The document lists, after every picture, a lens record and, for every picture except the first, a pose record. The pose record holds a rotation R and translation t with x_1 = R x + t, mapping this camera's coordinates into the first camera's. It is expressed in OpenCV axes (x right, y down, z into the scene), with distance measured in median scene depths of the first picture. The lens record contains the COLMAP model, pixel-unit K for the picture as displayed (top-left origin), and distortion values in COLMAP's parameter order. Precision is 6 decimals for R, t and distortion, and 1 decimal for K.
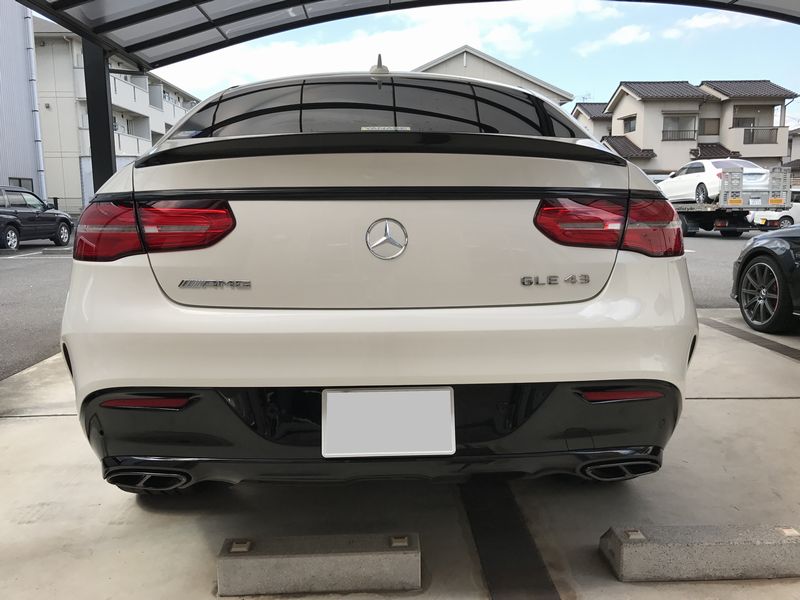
lens RADIAL K [[671.8, 0, 382.3], [0, 671.8, 299.5], [0, 0, 1]] dist [-0.001866, 0.007462]
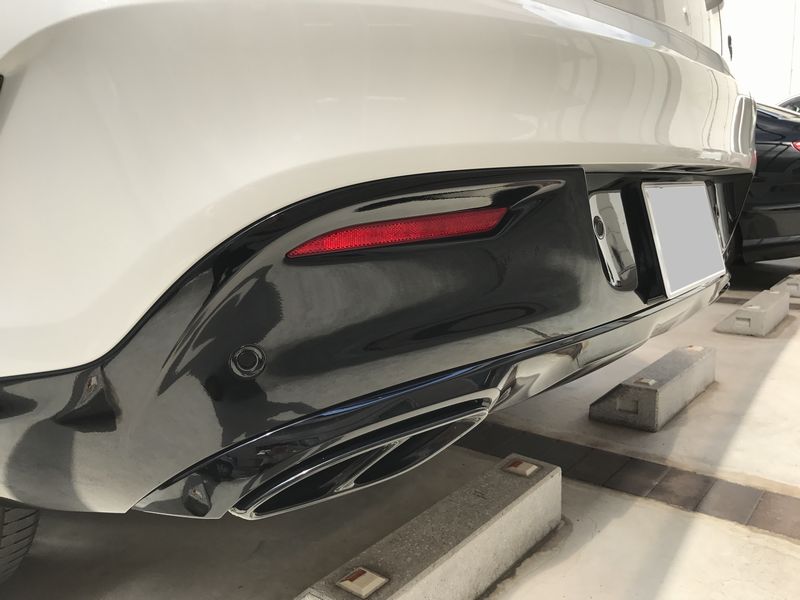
lens RADIAL K [[671.8, 0, 399.2], [0, 671.8, 301.5], [0, 0, 1]] dist [-0.001866, 0.007462]
pose [[0.644753, -0.130145, 0.753230, -0.463478], [0.119593, 0.990439, 0.068761, 0.123282], [-0.754977, 0.045747, 0.654153, 0.576687]]
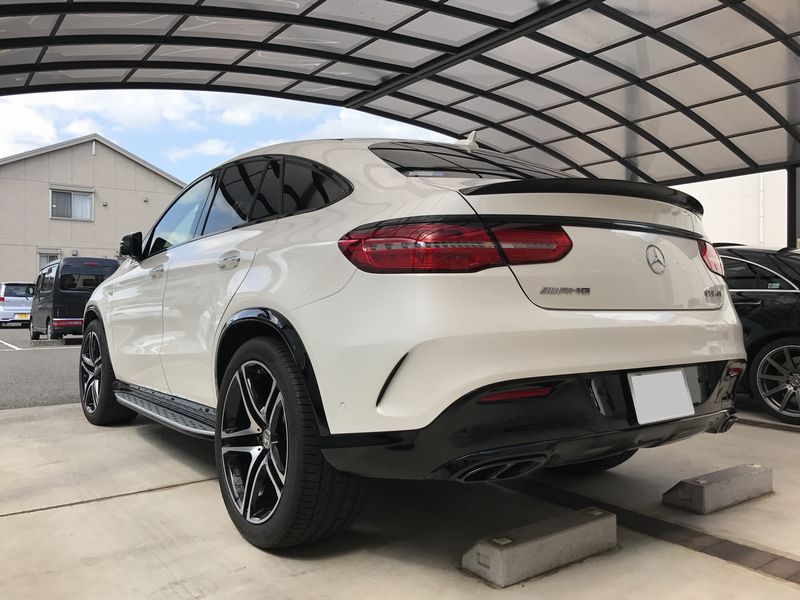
lens RADIAL K [[671.8, 0, 399.0], [0, 671.8, 299.6], [0, 0, 1]] dist [-0.001866, 0.007462]
pose [[0.826874, 0.012021, 0.562259, -0.854154], [0.070343, 0.989709, -0.124608, 0.089387], [-0.557971, 0.142586, 0.817519, 0.120179]]
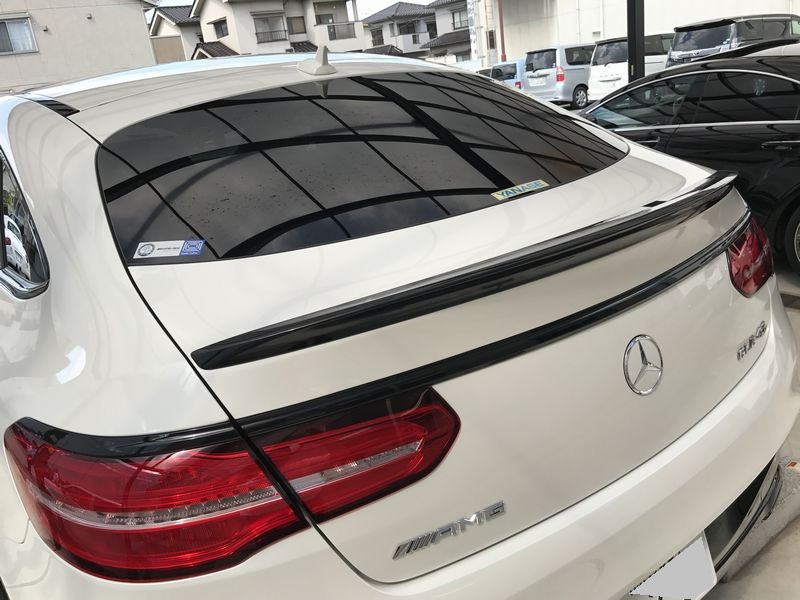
lens RADIAL K [[671.8, 0, 396.9], [0, 671.8, 302.6], [0, 0, 1]] dist [-0.001866, 0.007462]
pose [[0.818790, -0.278429, 0.502057, -0.379432], [0.208180, 0.958996, 0.192322, -0.241794], [-0.535018, -0.052953, 0.843179, 0.385369]]
